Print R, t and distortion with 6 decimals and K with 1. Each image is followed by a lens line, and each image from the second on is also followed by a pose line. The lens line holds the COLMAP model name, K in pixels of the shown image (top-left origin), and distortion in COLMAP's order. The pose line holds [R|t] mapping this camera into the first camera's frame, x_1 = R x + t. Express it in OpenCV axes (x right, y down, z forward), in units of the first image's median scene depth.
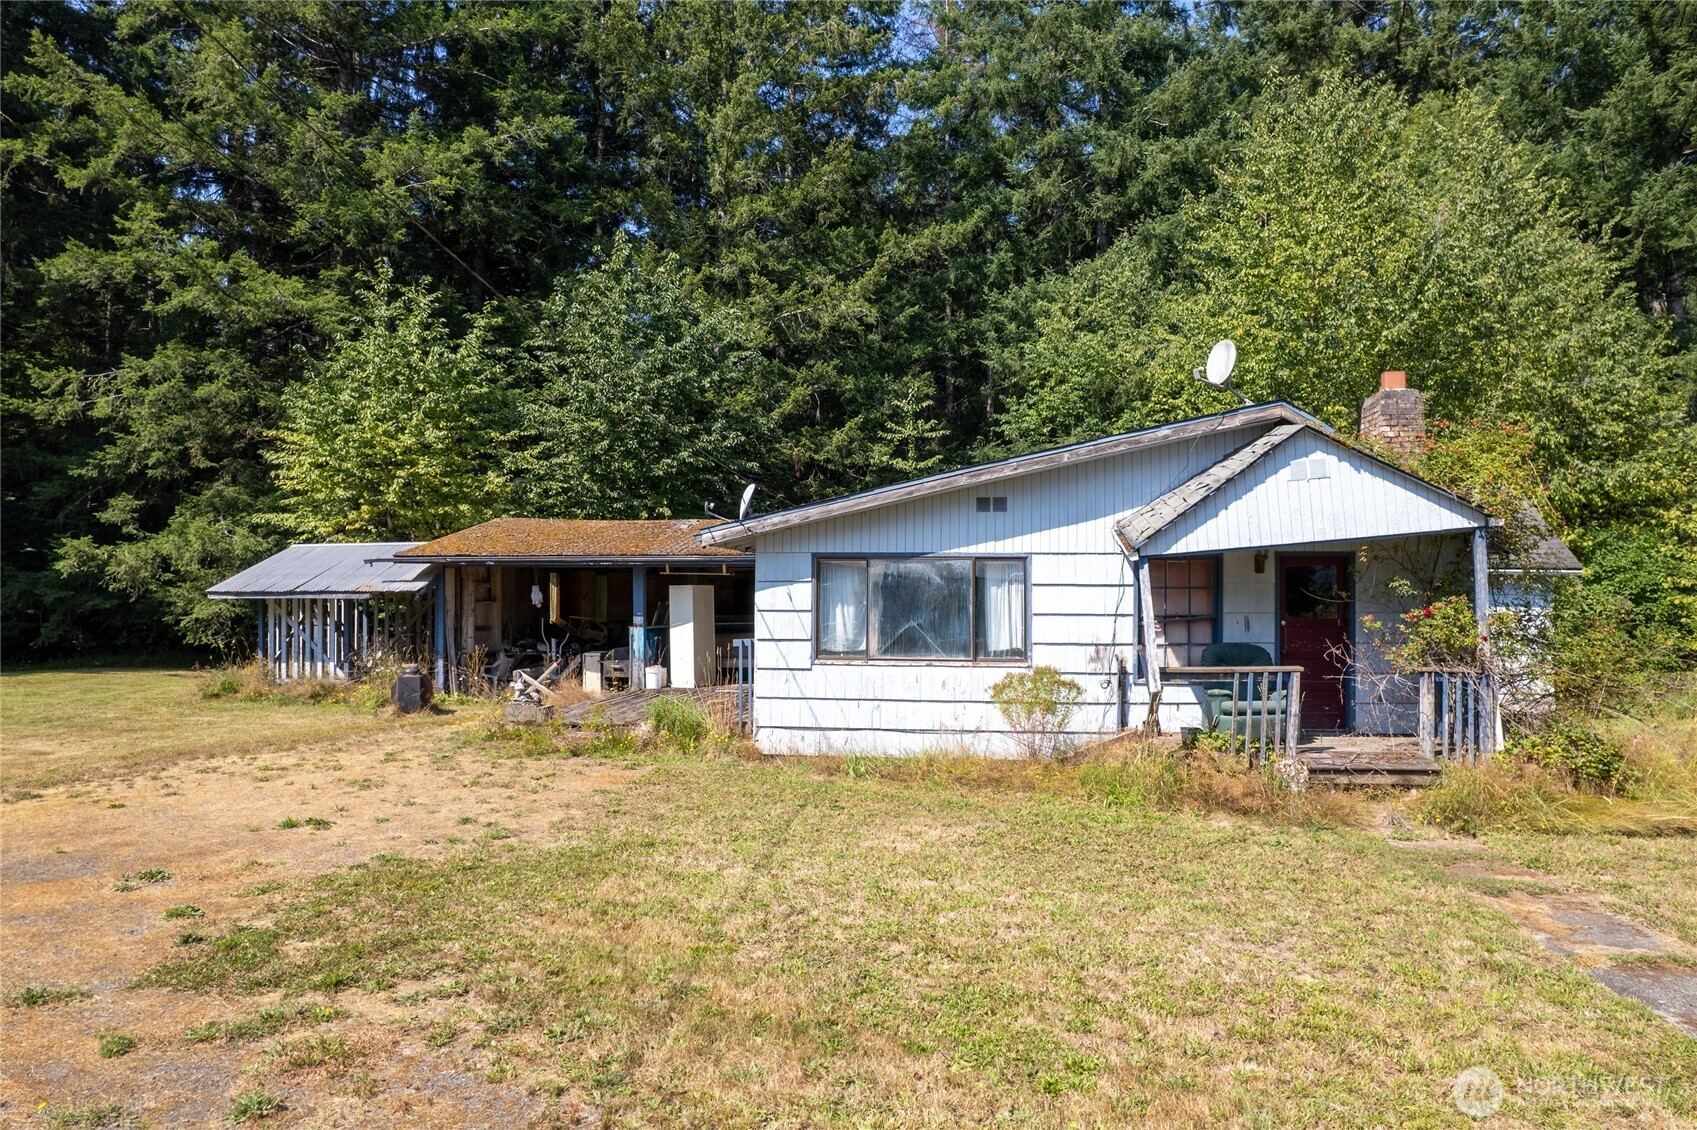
lens RADIAL K [[1079.6, 0, 854.2], [0, 1079.6, 572.7], [0, 0, 1]] dist [-0.077724, 0.067957]
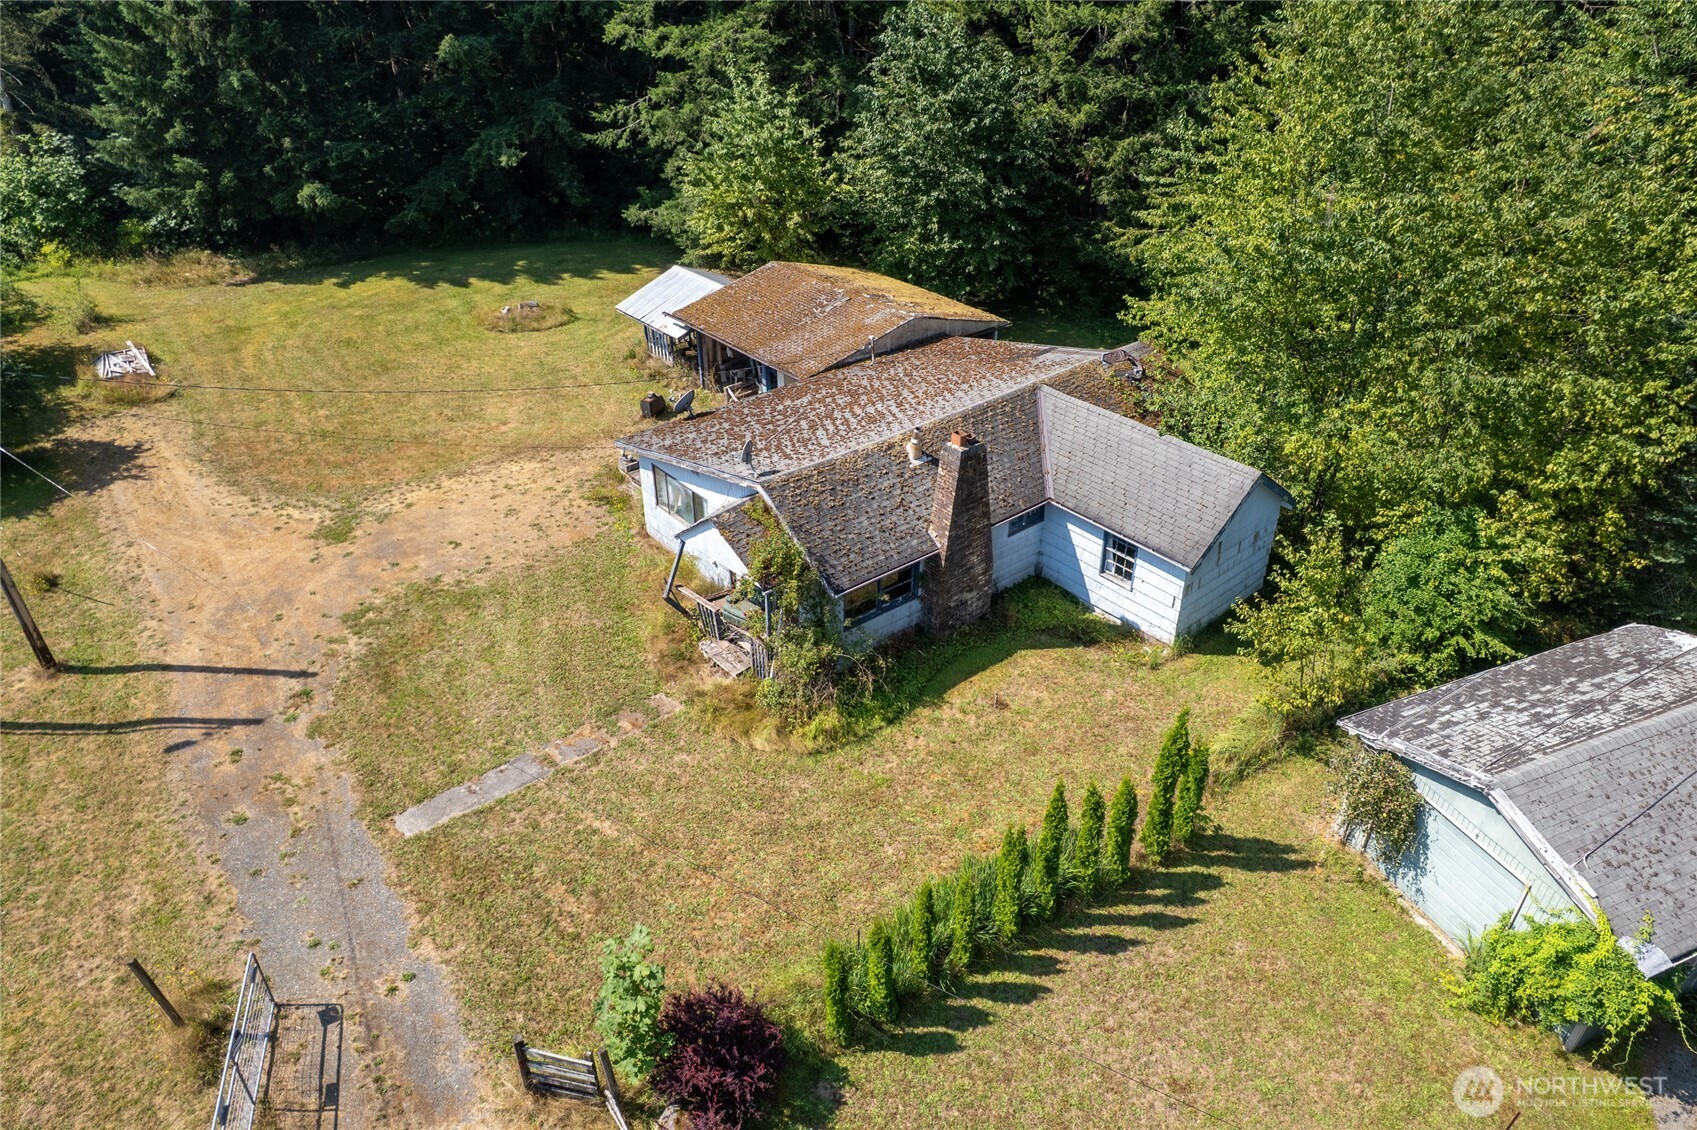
lens RADIAL K [[1074.3, 0, 848.5], [0, 1074.3, 565.0], [0, 0, 1]] dist [-0.071884, 0.063835]
pose [[0.727160, 0.361779, -0.583399, 1.015021], [0.020101, 0.838270, 0.544885, -0.648737], [0.686173, -0.407946, 0.602284, -0.072882]]
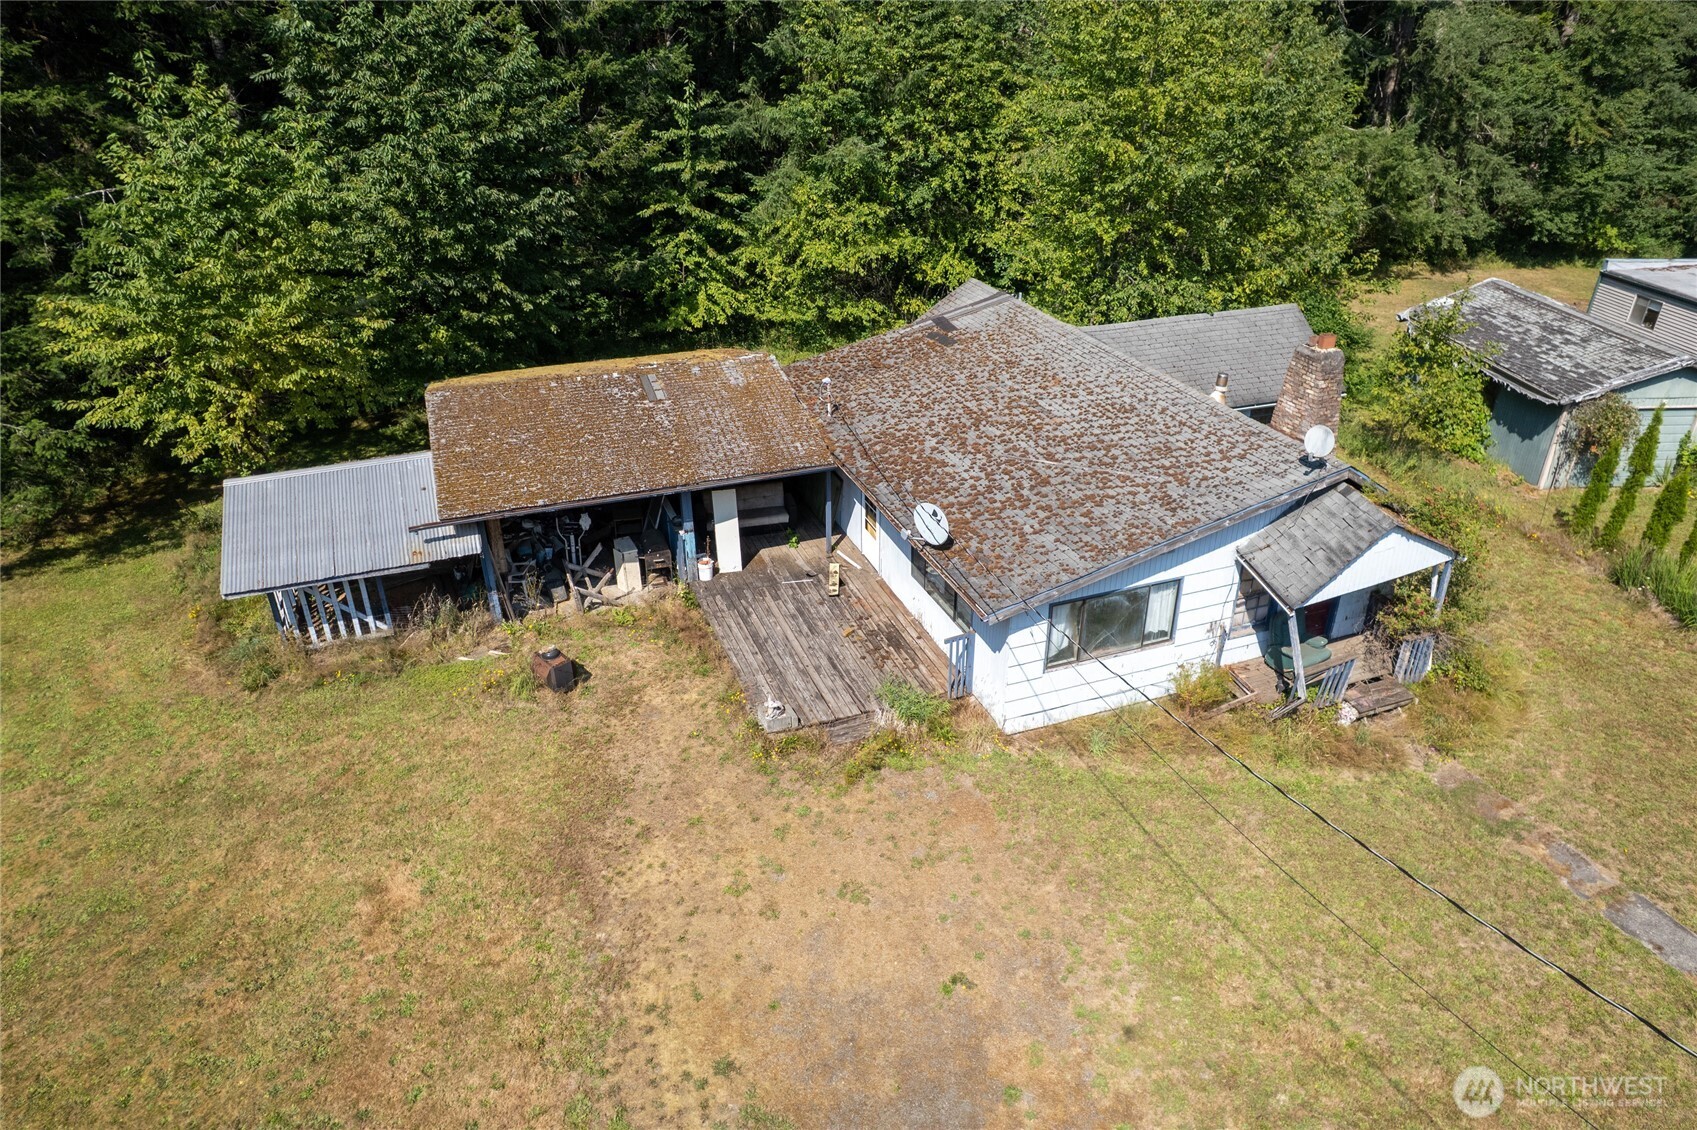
lens RADIAL K [[1074.3, 0, 848.5], [0, 1074.3, 565.0], [0, 0, 1]] dist [-0.071884, 0.063835]
pose [[0.888347, -0.221893, 0.401998, -0.498669], [-0.005598, 0.870186, 0.492692, -0.453630], [-0.459138, -0.439932, 0.771785, 0.073950]]
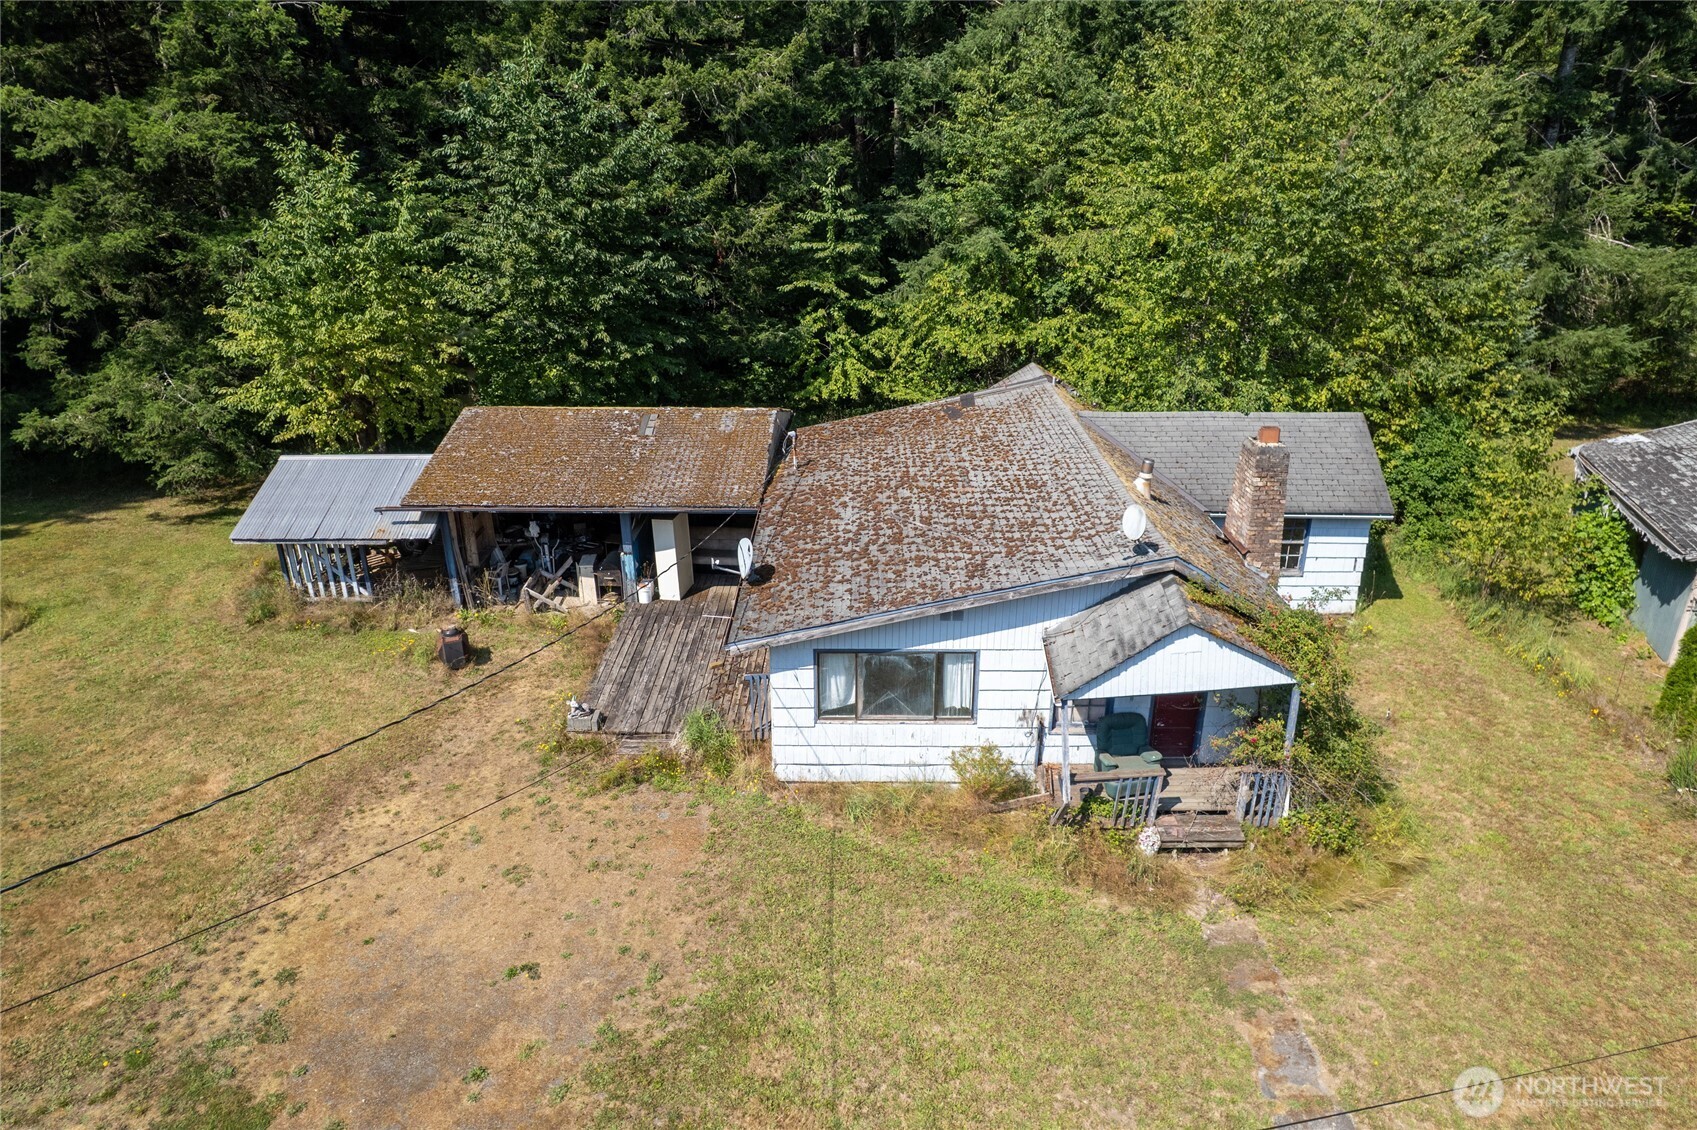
lens RADIAL K [[1074.3, 0, 848.5], [0, 1074.3, 565.0], [0, 0, 1]] dist [-0.071884, 0.063835]
pose [[0.994053, -0.045049, 0.099145, -0.077451], [0.001678, 0.916651, 0.399686, -0.402304], [-0.108887, -0.397143, 0.911275, -0.092696]]
